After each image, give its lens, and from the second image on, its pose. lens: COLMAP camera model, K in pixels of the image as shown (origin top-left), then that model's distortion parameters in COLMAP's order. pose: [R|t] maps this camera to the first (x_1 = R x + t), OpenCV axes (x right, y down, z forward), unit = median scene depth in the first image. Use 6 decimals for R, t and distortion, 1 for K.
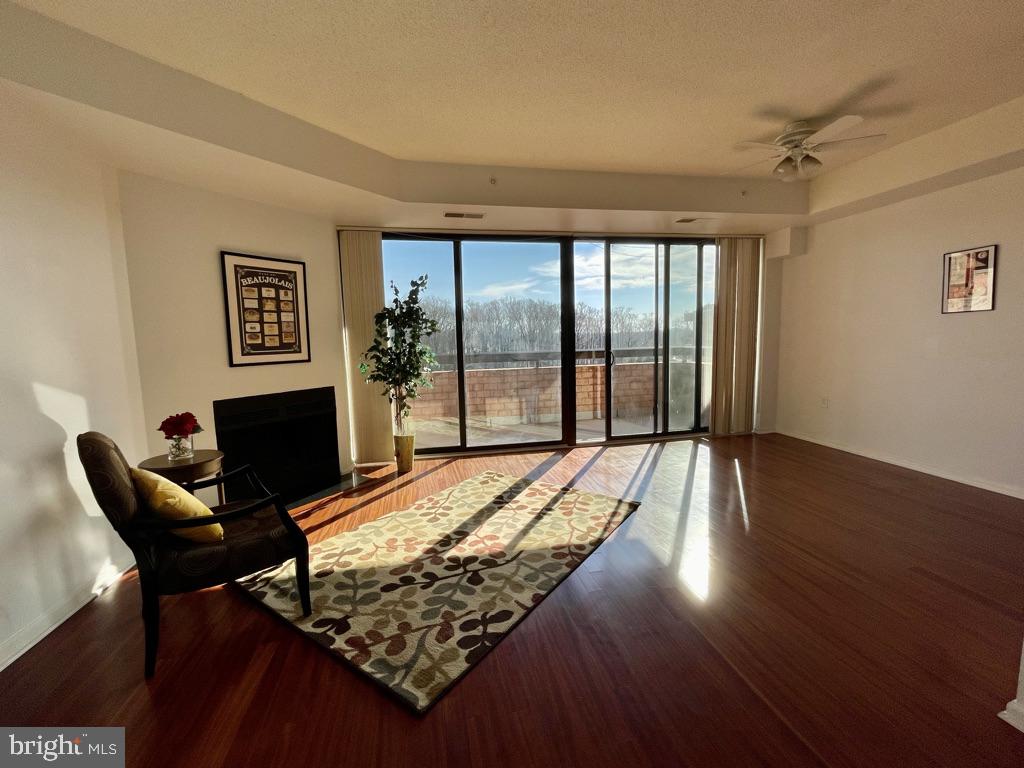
lens RADIAL K [[434.0, 0, 513.0], [0, 434.0, 382.7], [0, 0, 1]] dist [-0.006924, 0.001162]
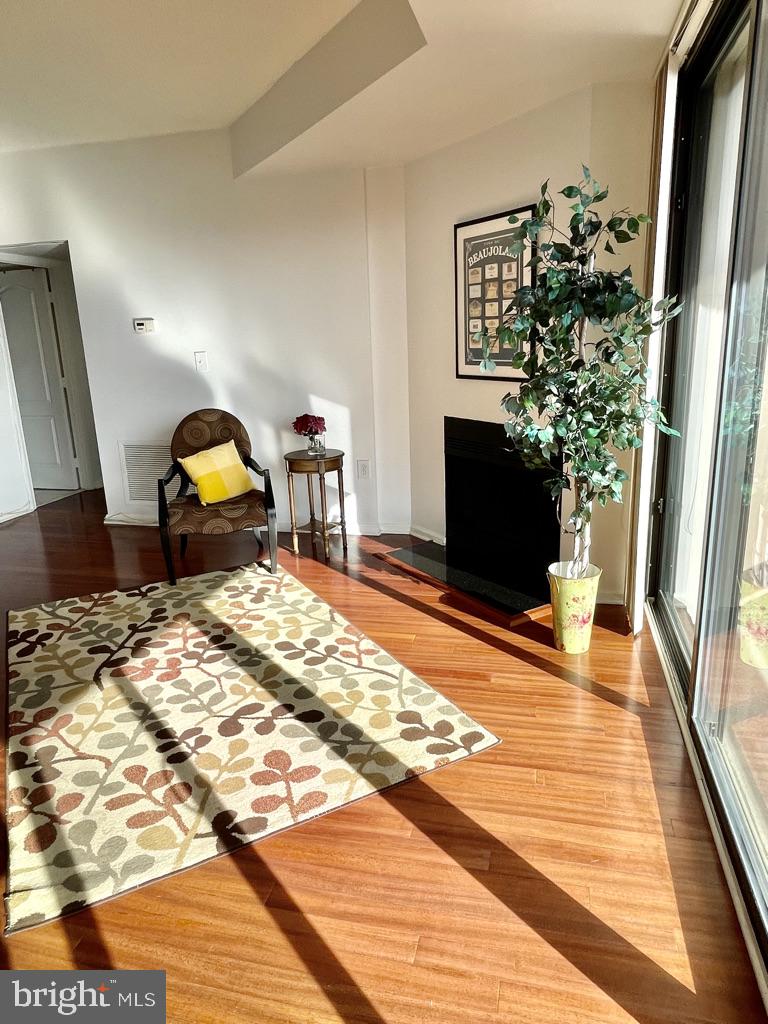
lens RADIAL K [[666.0, 0, 387.9], [0, 666.0, 511.0], [0, 0, 1]] dist [-0.004241, 0.000192]
pose [[-0.439176, 0.264884, -0.858464, 0.495112], [-0.053352, 0.946171, 0.319241, -0.179613], [0.896815, 0.186004, -0.401403, 1.357055]]
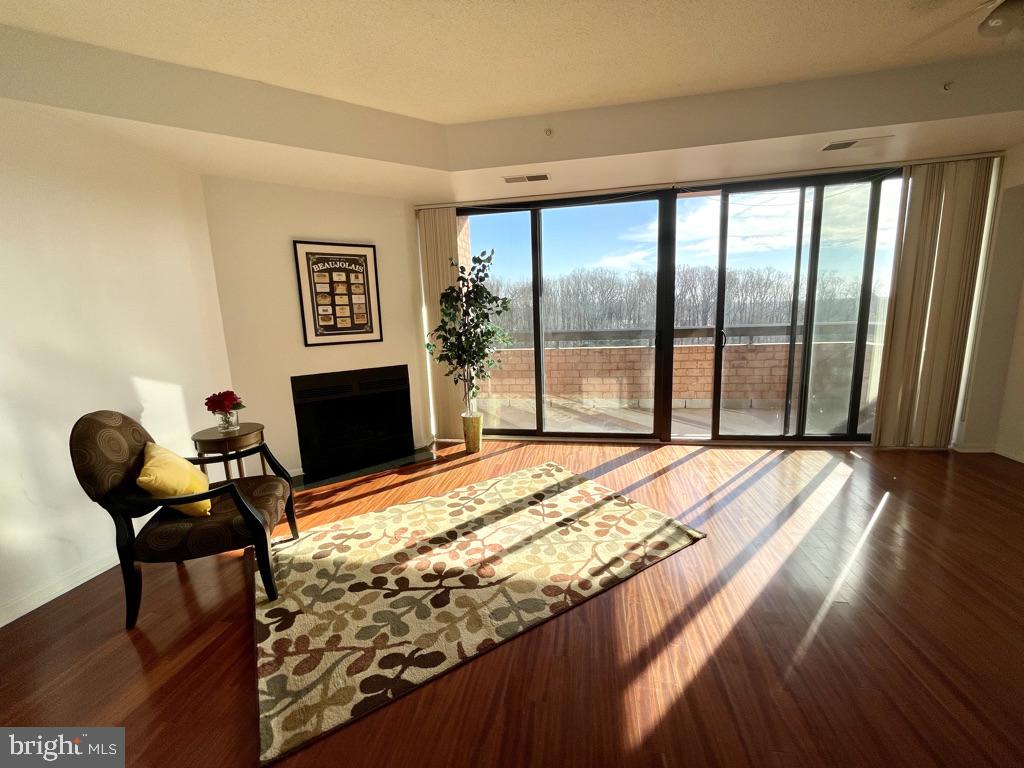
lens RADIAL K [[412.9, 0, 513.6], [0, 412.9, 383.4], [0, 0, 1]] dist [-0.004549, 0.000027]
pose [[0.925517, 0.054978, -0.374694, 0.232460], [-0.026486, 0.996380, 0.080774, -0.039724], [0.377778, -0.064834, 0.923623, 0.207596]]
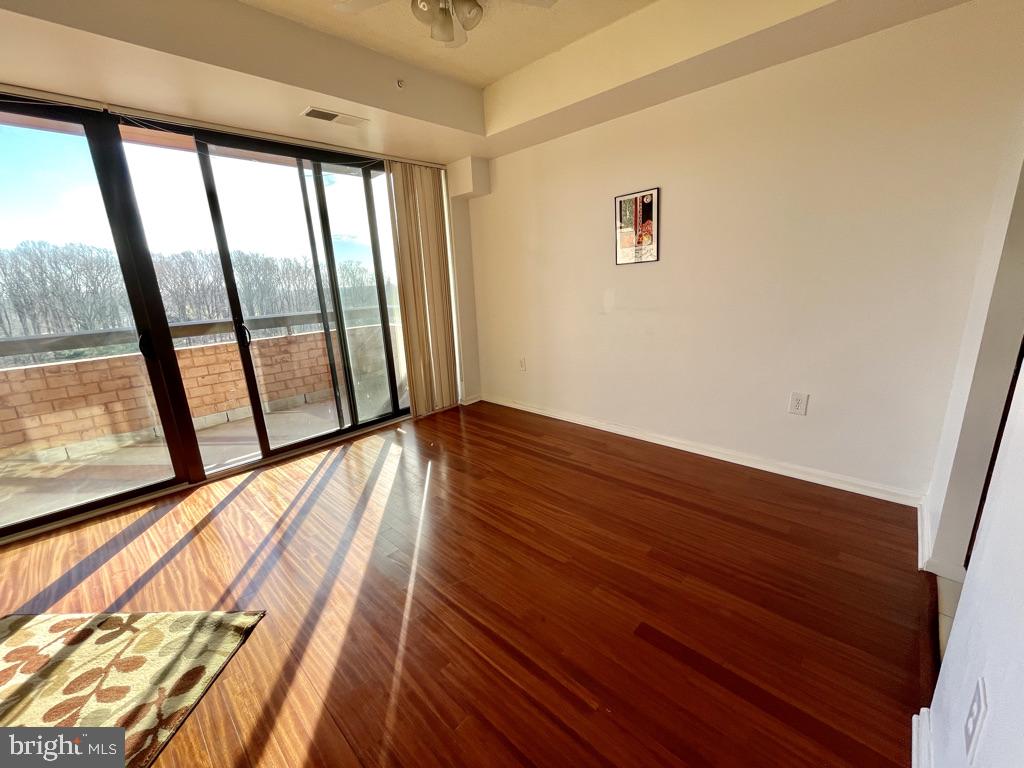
lens RADIAL K [[412.9, 0, 509.6], [0, 412.9, 385.0], [0, 0, 1]] dist [-0.004549, 0.000027]
pose [[0.827940, -0.150925, 0.540126, 0.307373], [0.085583, 0.985829, 0.144279, -0.056786], [-0.554248, -0.073229, 0.829124, 0.400625]]
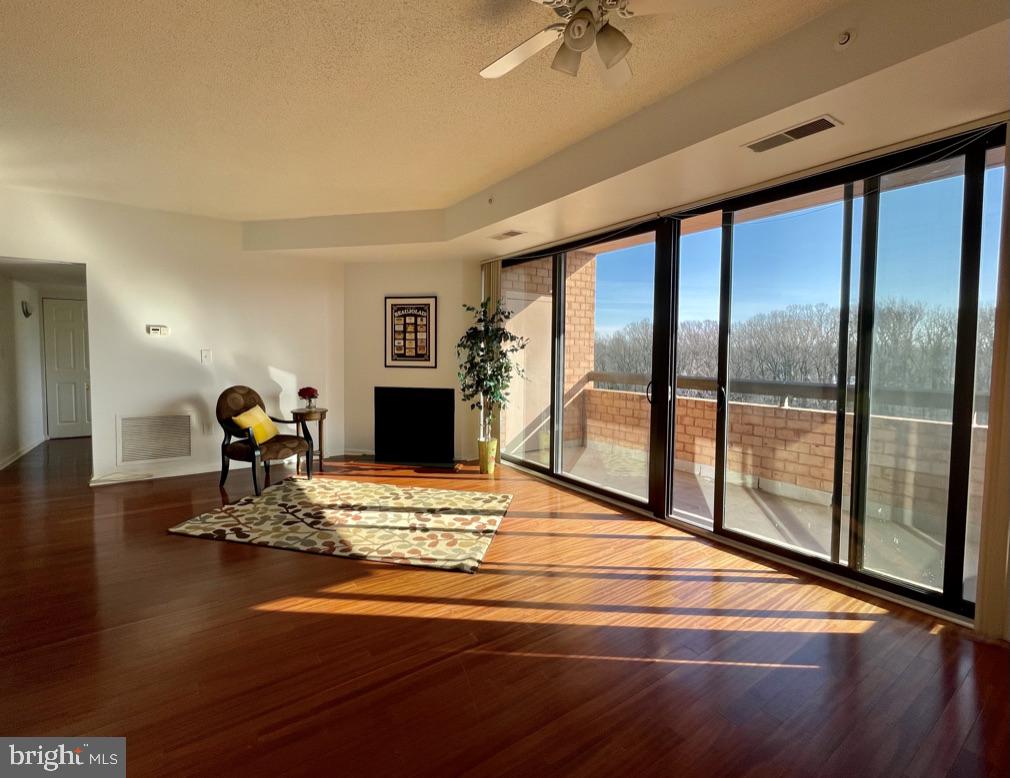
lens RADIAL K [[458.5, 0, 475.5], [0, 458.5, 373.7], [0, 0, 1]] dist [-0.006144, -0.000837]
pose [[0.364158, 0.074601, -0.928345, 1.013067], [-0.117550, 0.992497, 0.033646, -0.104549], [0.923889, 0.096875, 0.370195, 0.649306]]
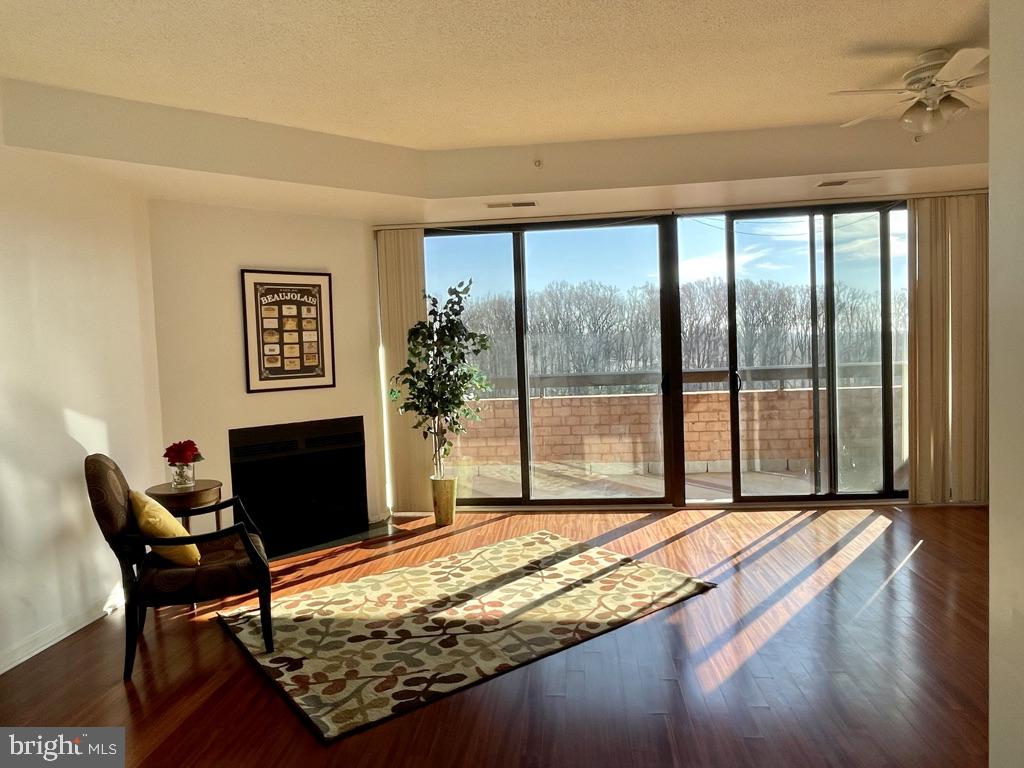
lens RADIAL K [[666.0, 0, 515.8], [0, 666.0, 382.9], [0, 0, 1]] dist [-0.004241, 0.000192]
pose [[0.956016, 0.004348, -0.293284, 0.292497], [-0.017170, 0.999005, -0.041158, -0.009098], [0.292813, 0.044383, 0.955139, -0.175610]]
